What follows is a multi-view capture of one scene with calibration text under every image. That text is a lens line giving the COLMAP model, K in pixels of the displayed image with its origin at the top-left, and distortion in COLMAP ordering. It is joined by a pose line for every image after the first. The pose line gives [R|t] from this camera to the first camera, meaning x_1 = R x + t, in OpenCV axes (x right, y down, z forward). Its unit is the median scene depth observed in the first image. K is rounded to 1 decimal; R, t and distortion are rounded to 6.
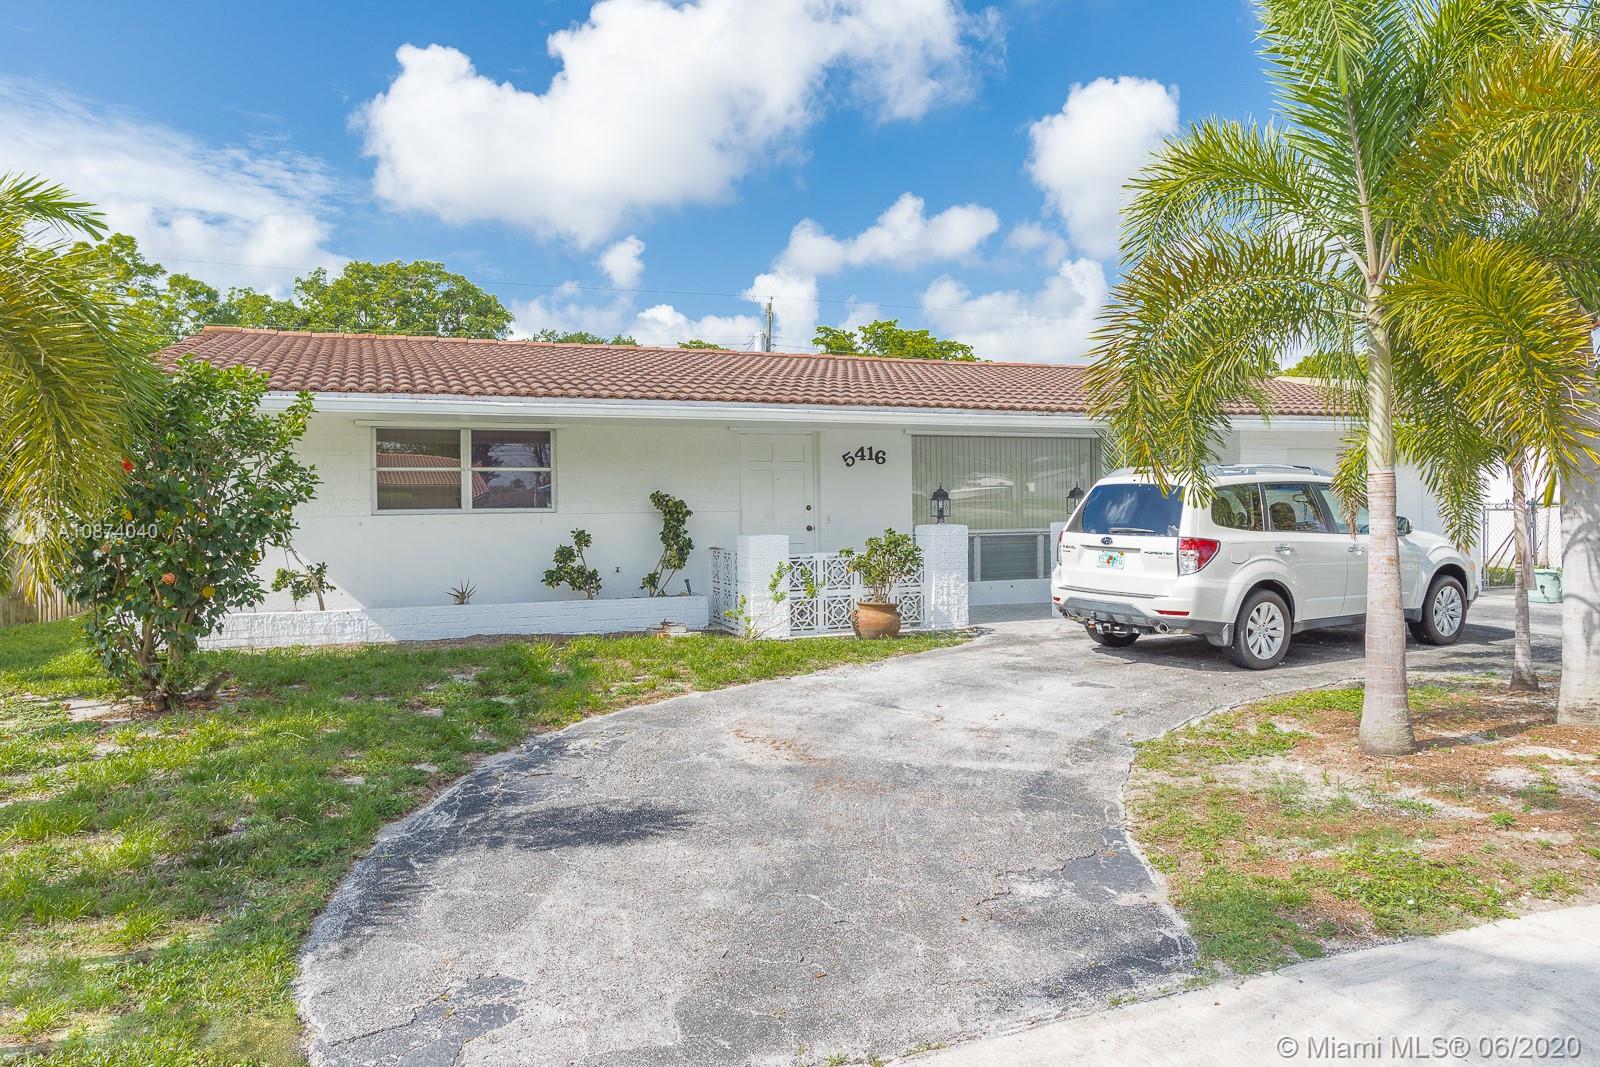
lens RADIAL K [[1104.7, 0, 768.1], [0, 1104.7, 501.2], [0, 0, 1]] dist [0.053721, -0.002769]
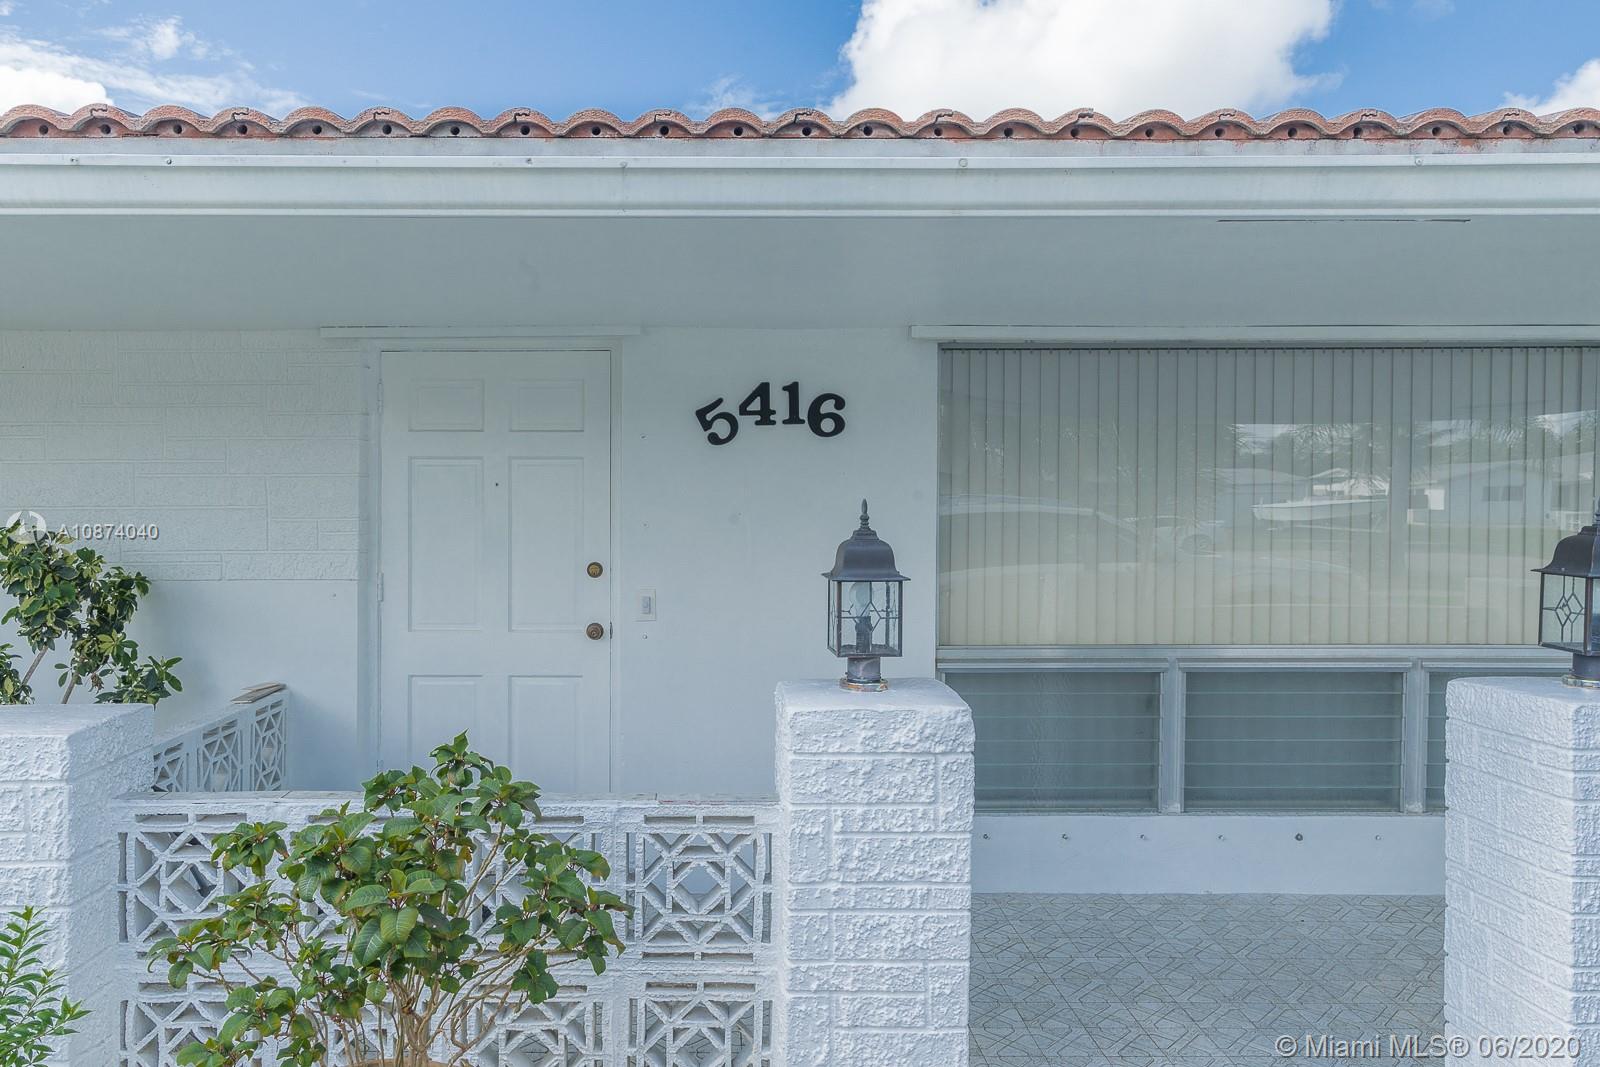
lens RADIAL K [[987.6, 0, 798.6], [0, 987.6, 529.7], [0, 0, 1]] dist [-0.006105, -0.000345]
pose [[0.935791, 0.013972, -0.352280, 0.226301], [-0.006495, 0.999728, 0.022396, -0.014923], [0.352497, -0.018670, 0.935627, 0.843552]]
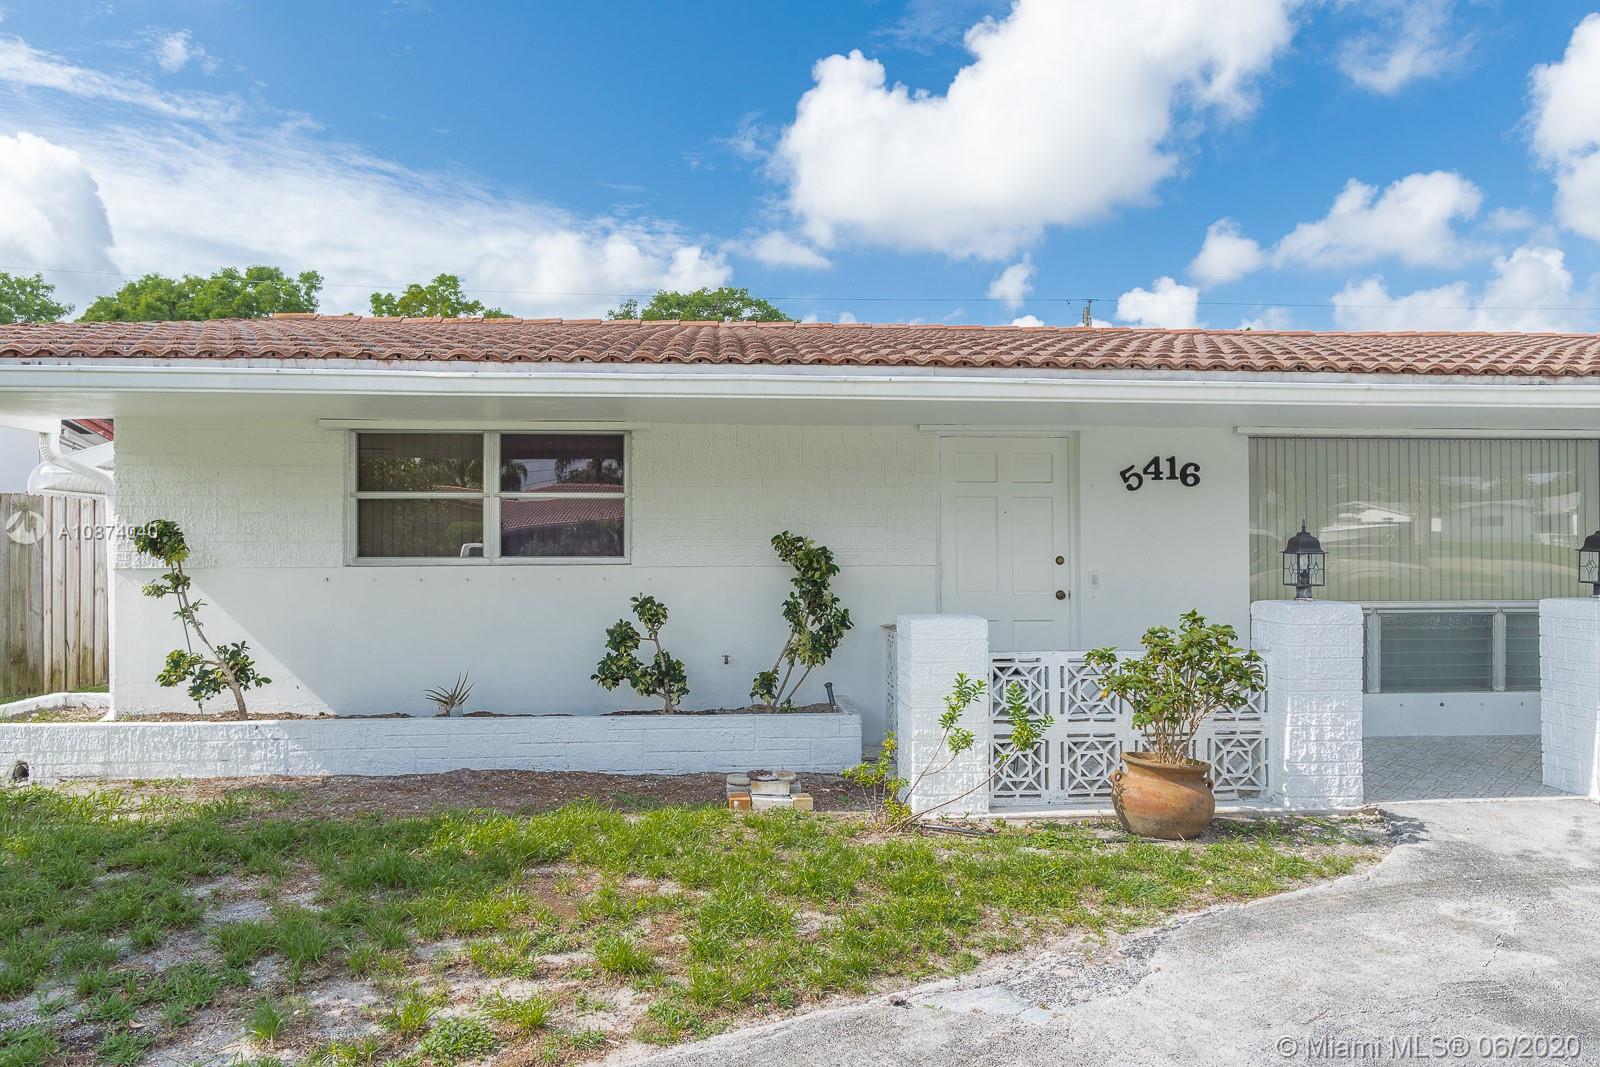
lens RADIAL K [[1100.2, 0, 797.9], [0, 1100.2, 529.9], [0, 0, 1]] dist [0.006261, -0.000095]
pose [[0.963835, 0.005271, -0.266447, 0.066429], [-0.007211, 0.999954, -0.006302, -0.006412], [0.266401, 0.007995, 0.963829, 0.447484]]
